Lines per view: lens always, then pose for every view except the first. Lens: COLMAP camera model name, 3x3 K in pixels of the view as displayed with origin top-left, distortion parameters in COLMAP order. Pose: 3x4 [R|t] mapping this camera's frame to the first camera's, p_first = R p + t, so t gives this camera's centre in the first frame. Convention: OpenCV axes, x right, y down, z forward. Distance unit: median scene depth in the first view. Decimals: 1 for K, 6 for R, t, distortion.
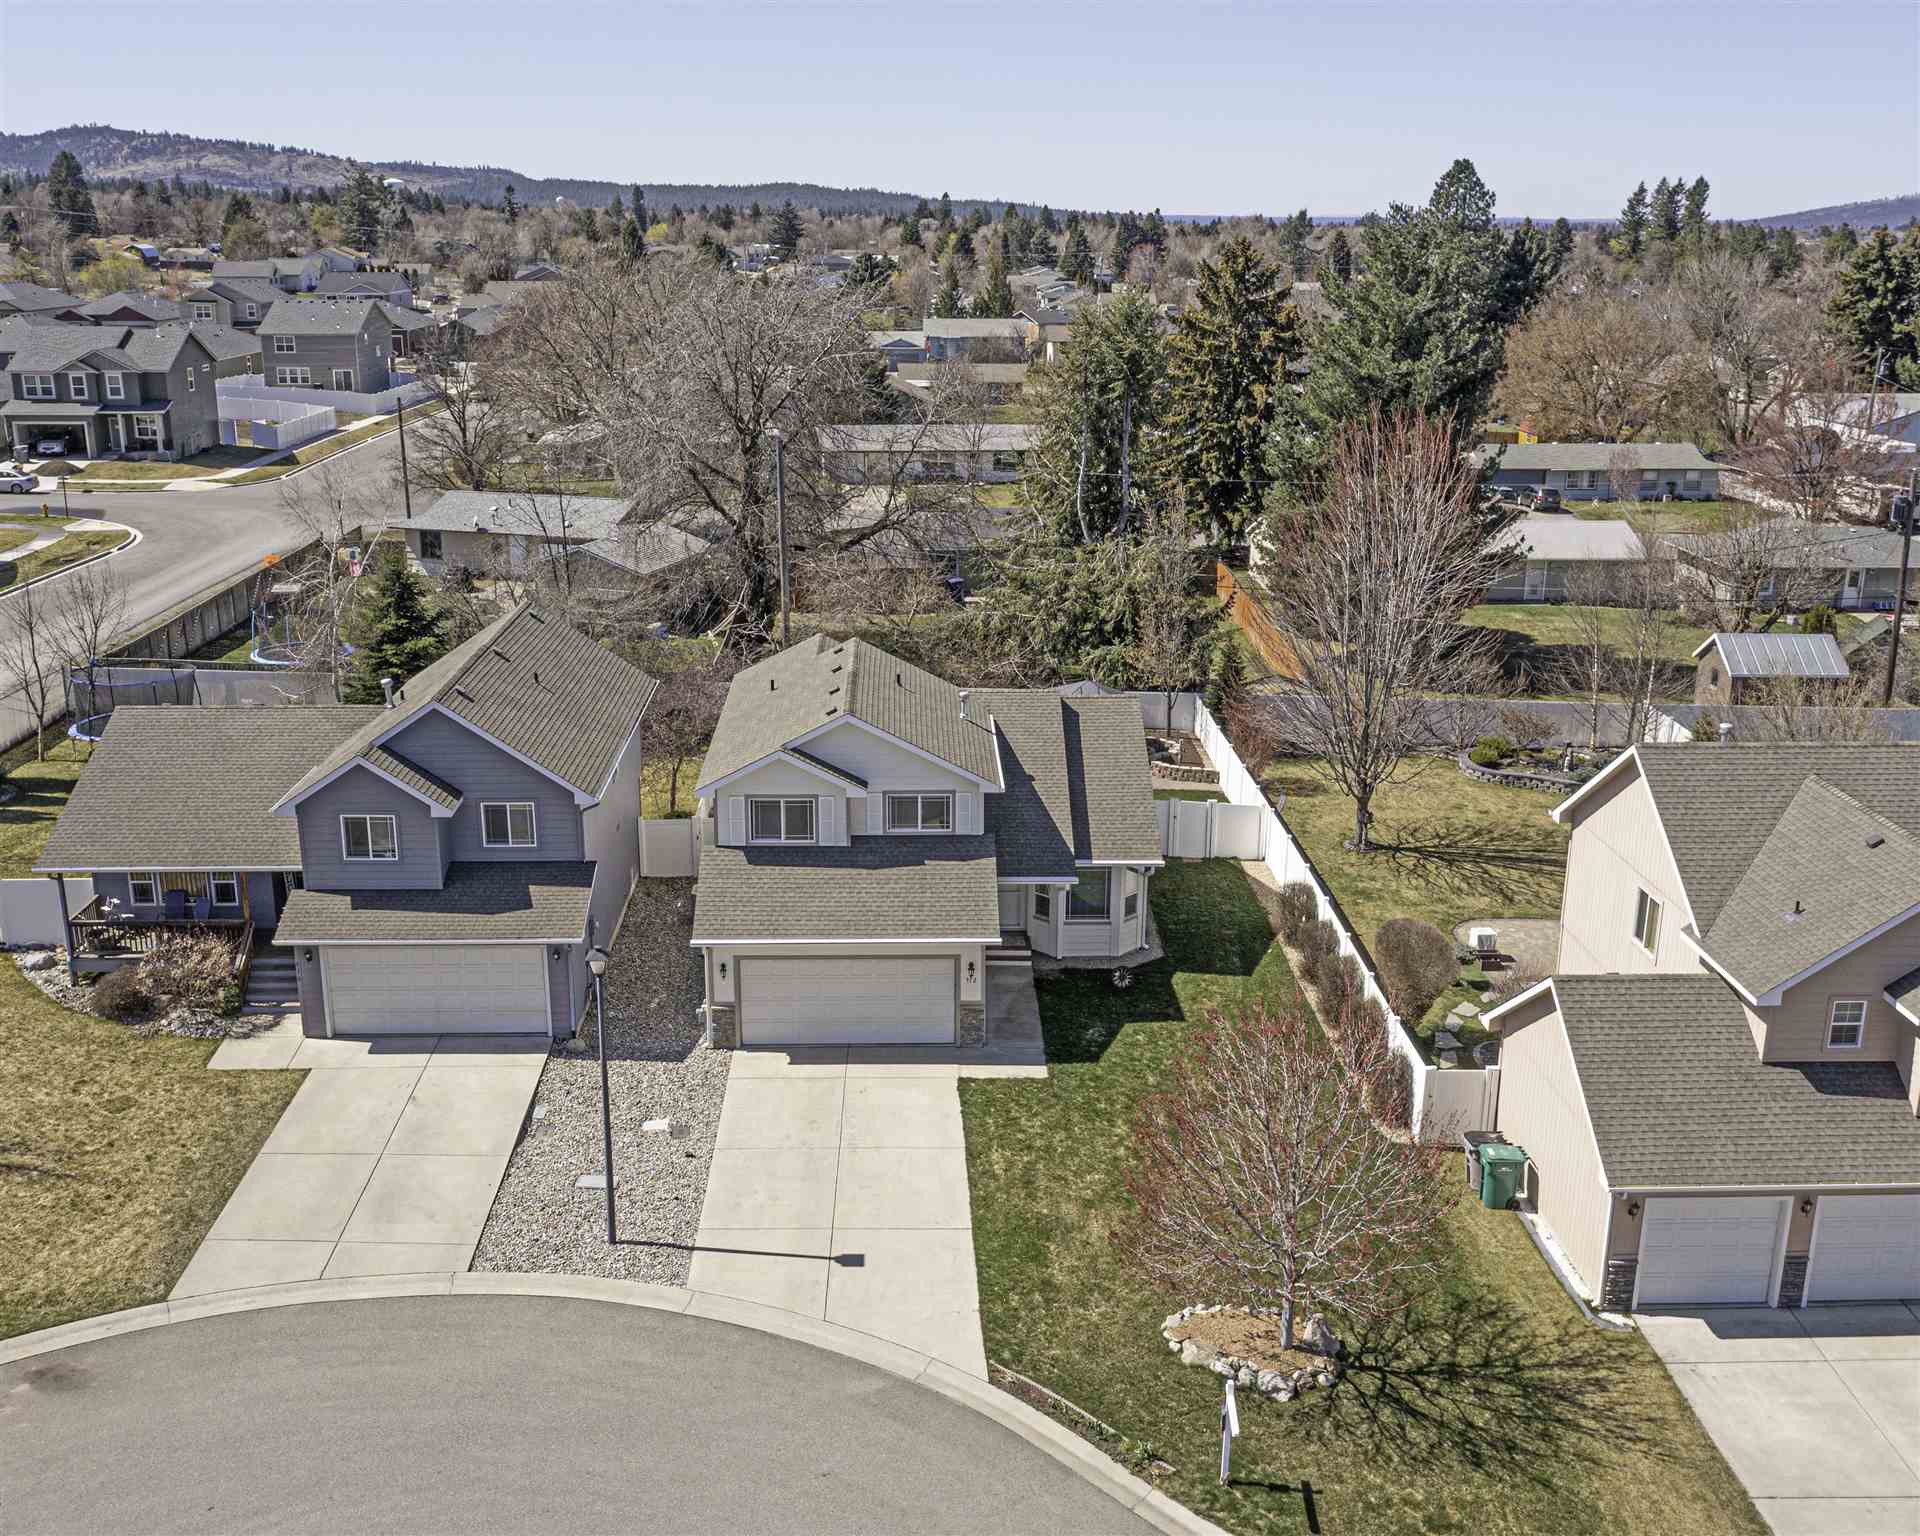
lens RADIAL K [[1842.3, 0, 935.7], [0, 1842.3, 802.1], [0, 0, 1]] dist [-0.018909, 0.015795]
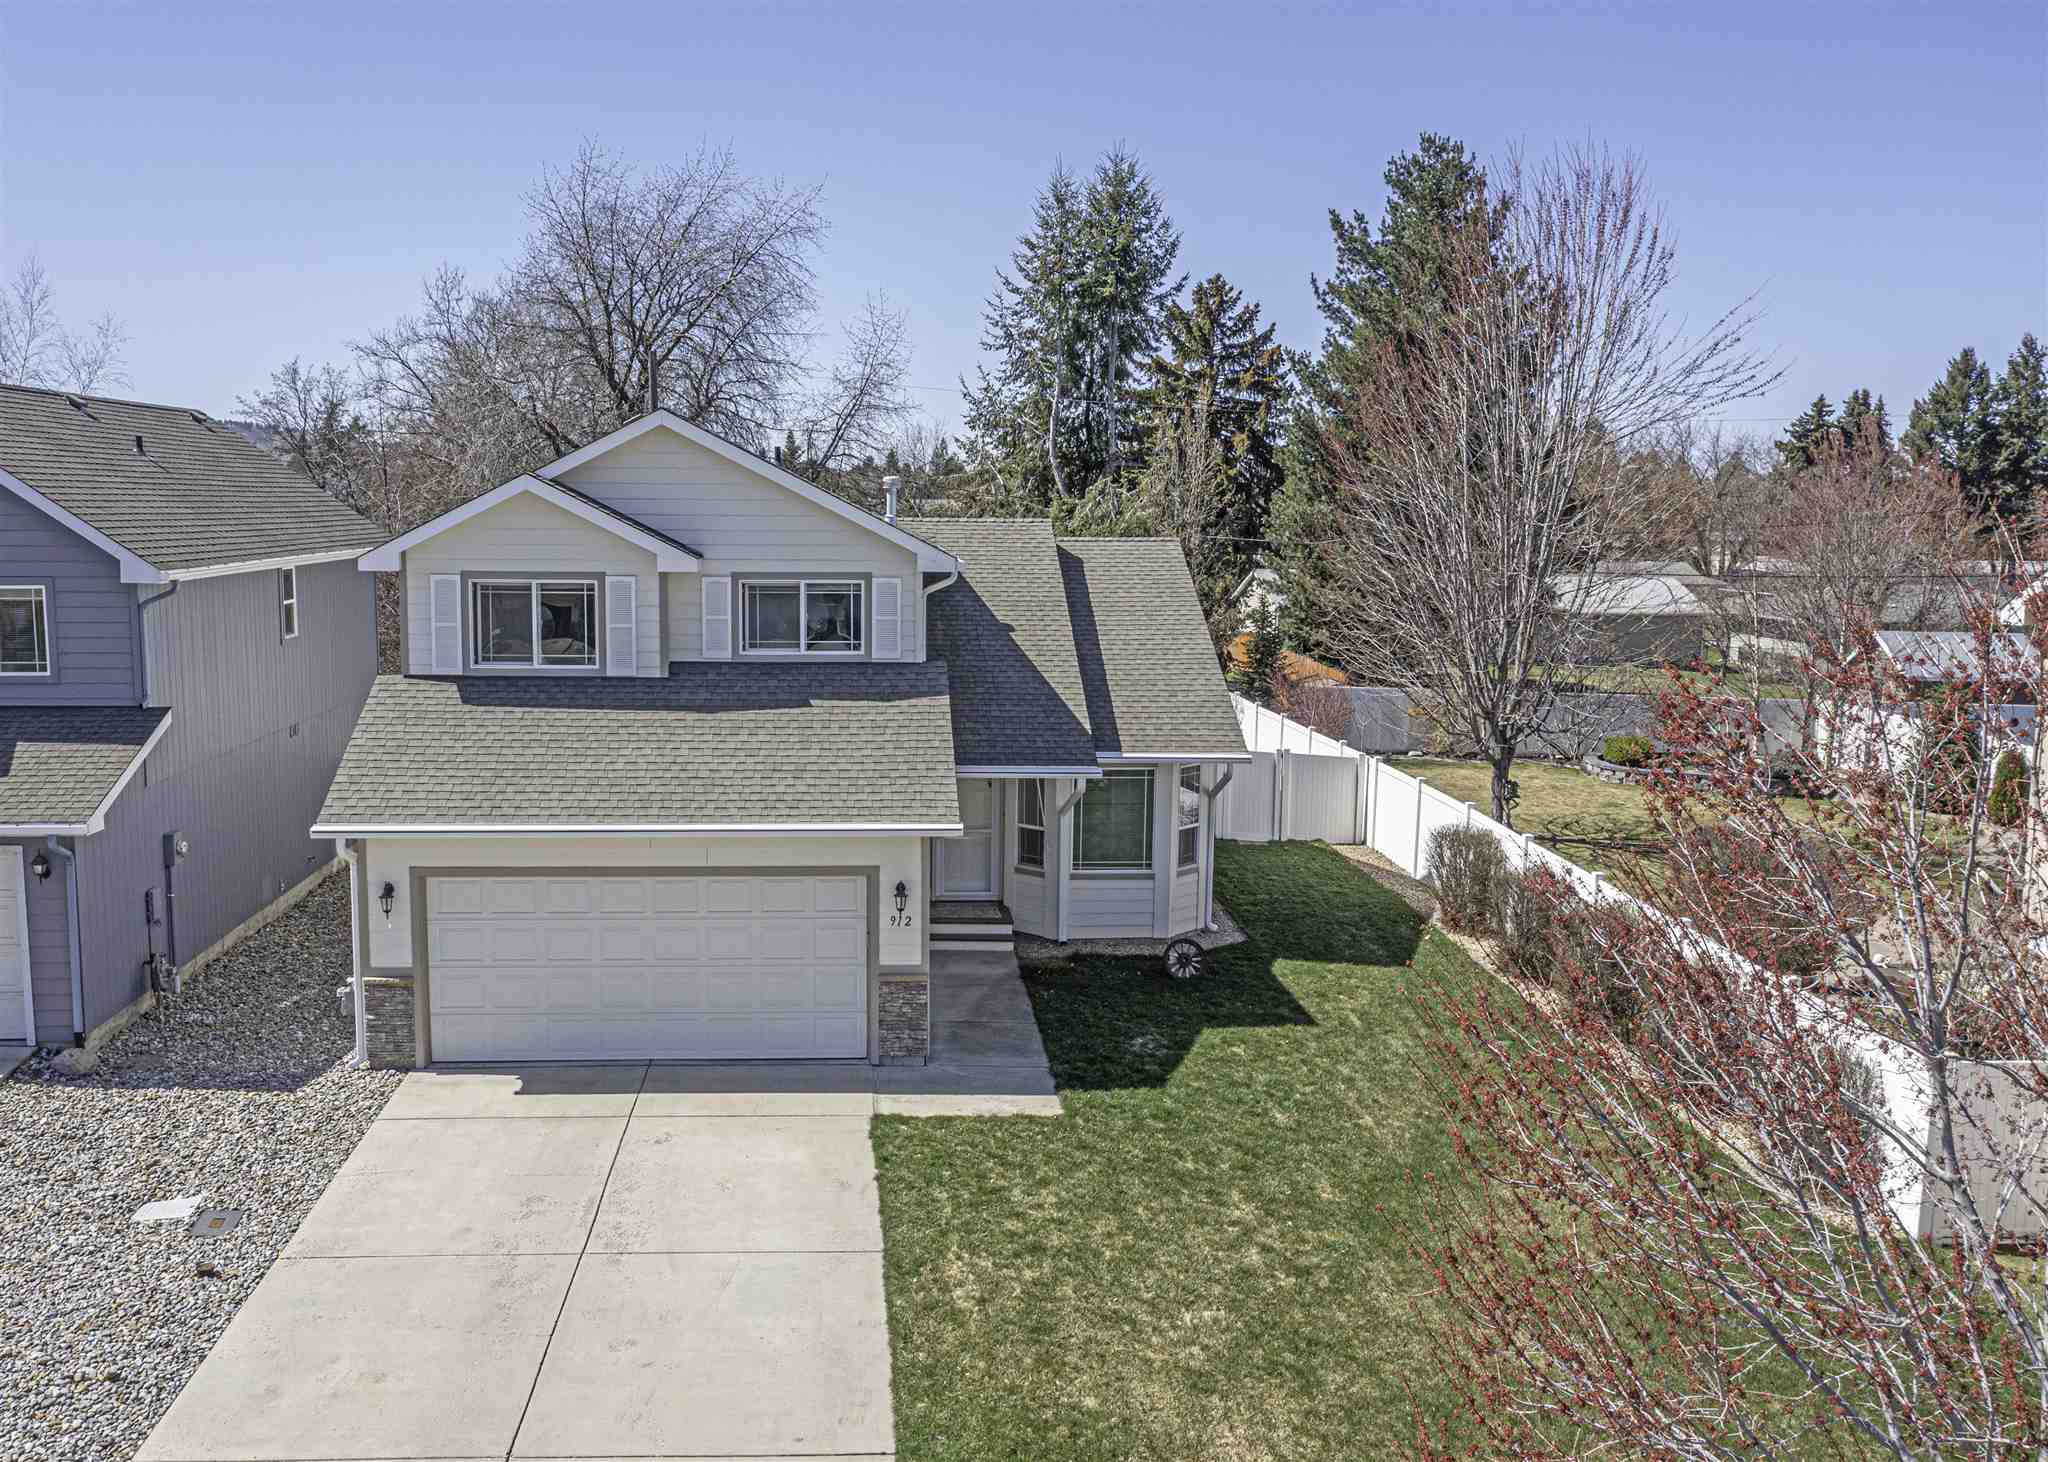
lens RADIAL K [[1725.9, 0, 936.7], [0, 1725.9, 730.8], [0, 0, 1]] dist [-0.011286, -0.005835]
pose [[0.999512, 0.000118, 0.031228, 0.014480], [0.005273, 0.985001, -0.172467, 0.125942], [-0.030780, 0.172548, 0.984520, 0.538035]]
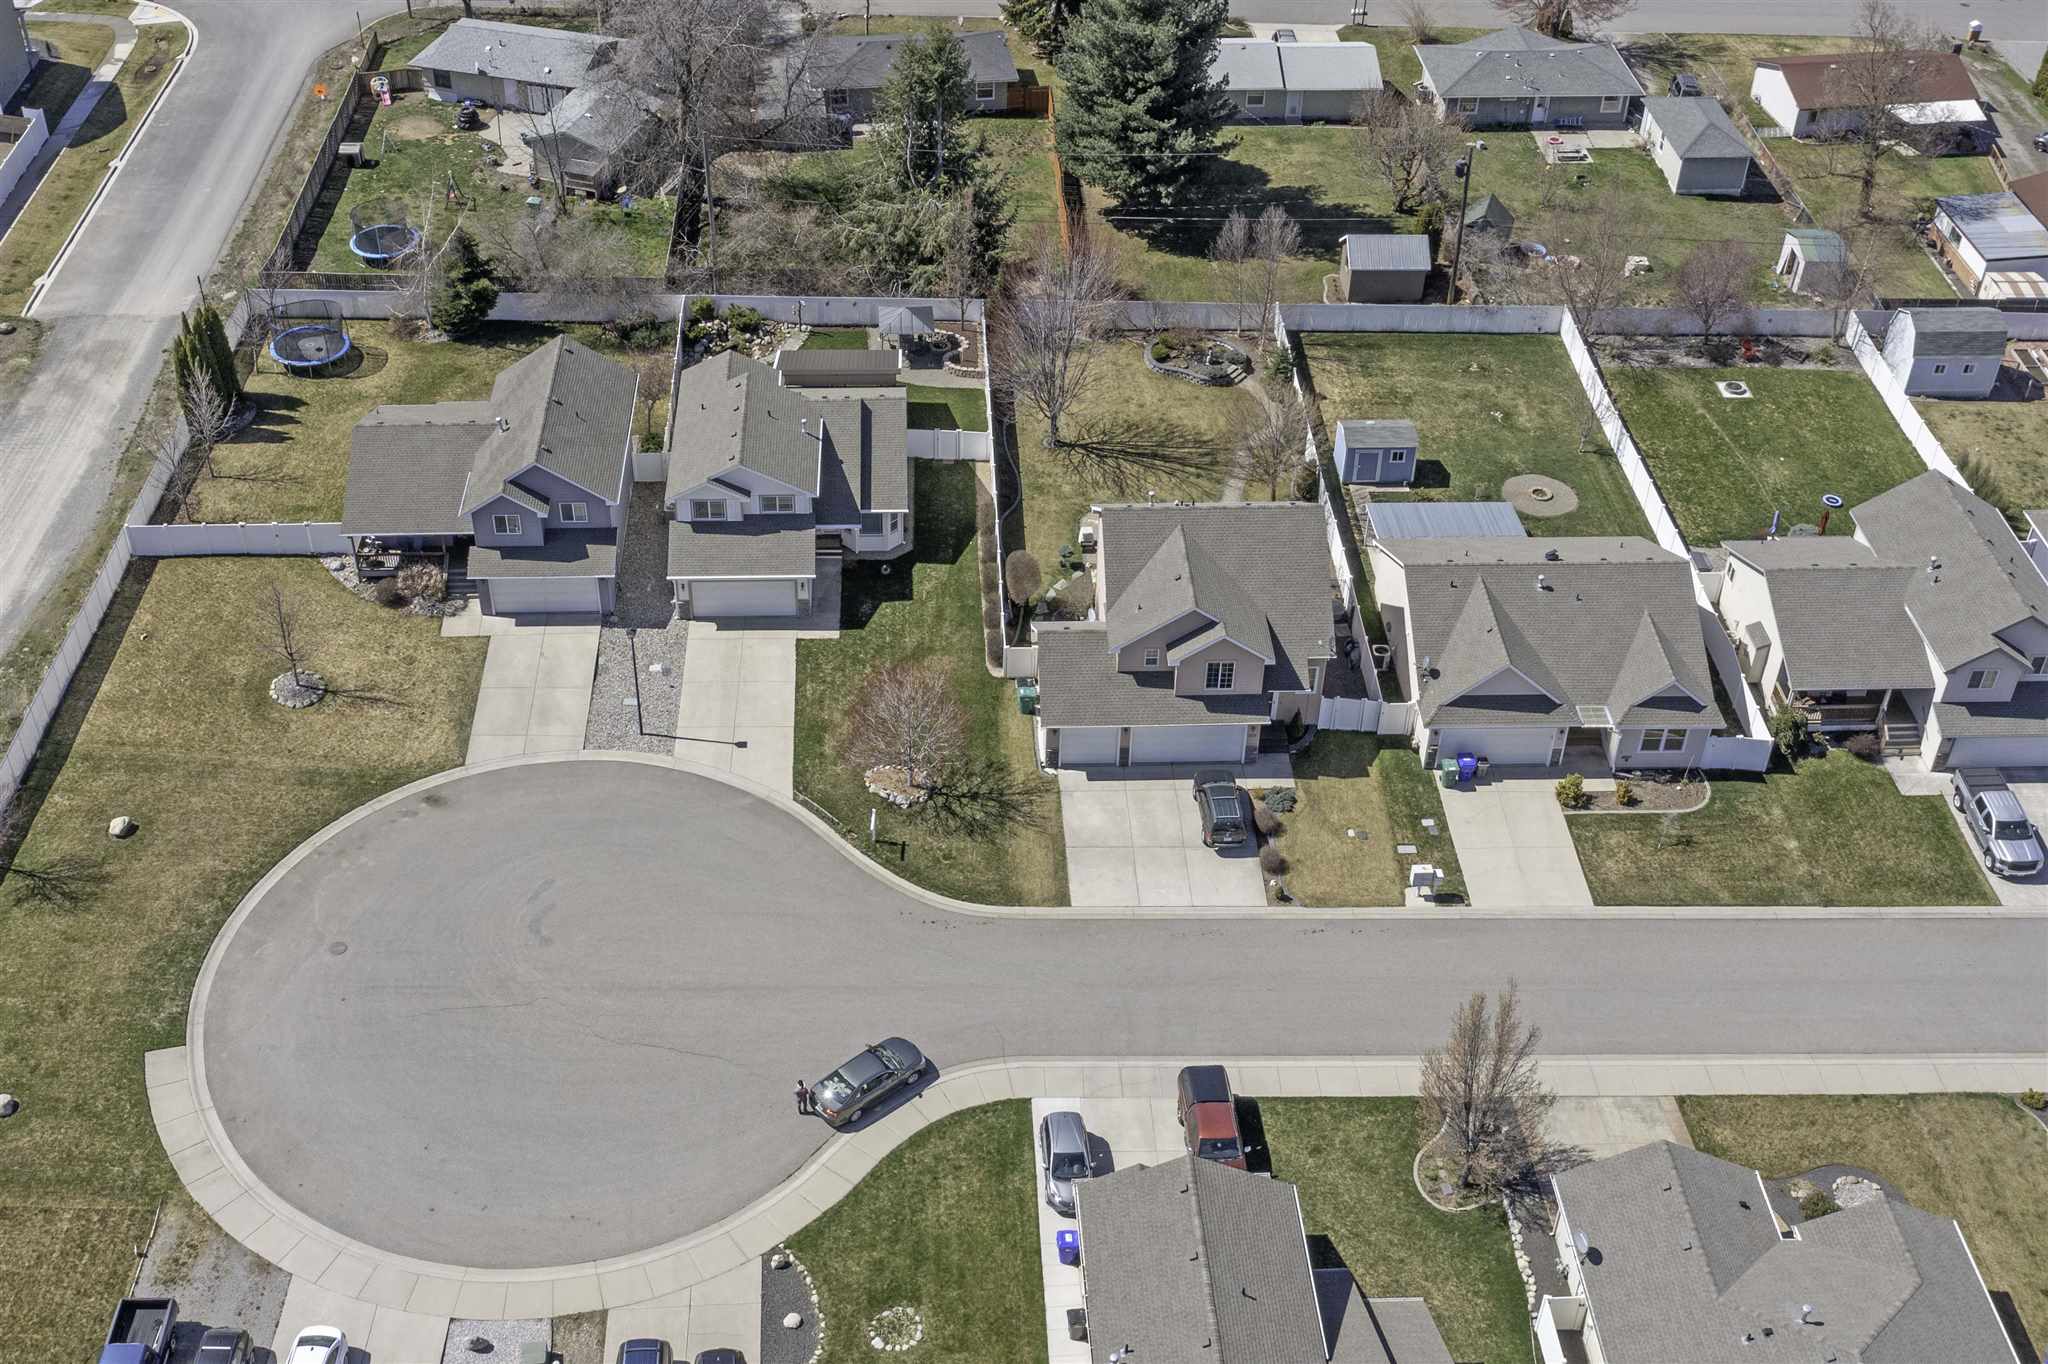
lens RADIAL K [[2137.5, 0, 930.3], [0, 2137.5, 672.0], [0, 0, 1]] dist [-0.027540, 0.005351]
pose [[0.999997, 0.000174, -0.002301, 0.167779], [0.000694, 0.928404, 0.371572, -0.709578], [0.002200, -0.371573, 0.928401, -1.262150]]
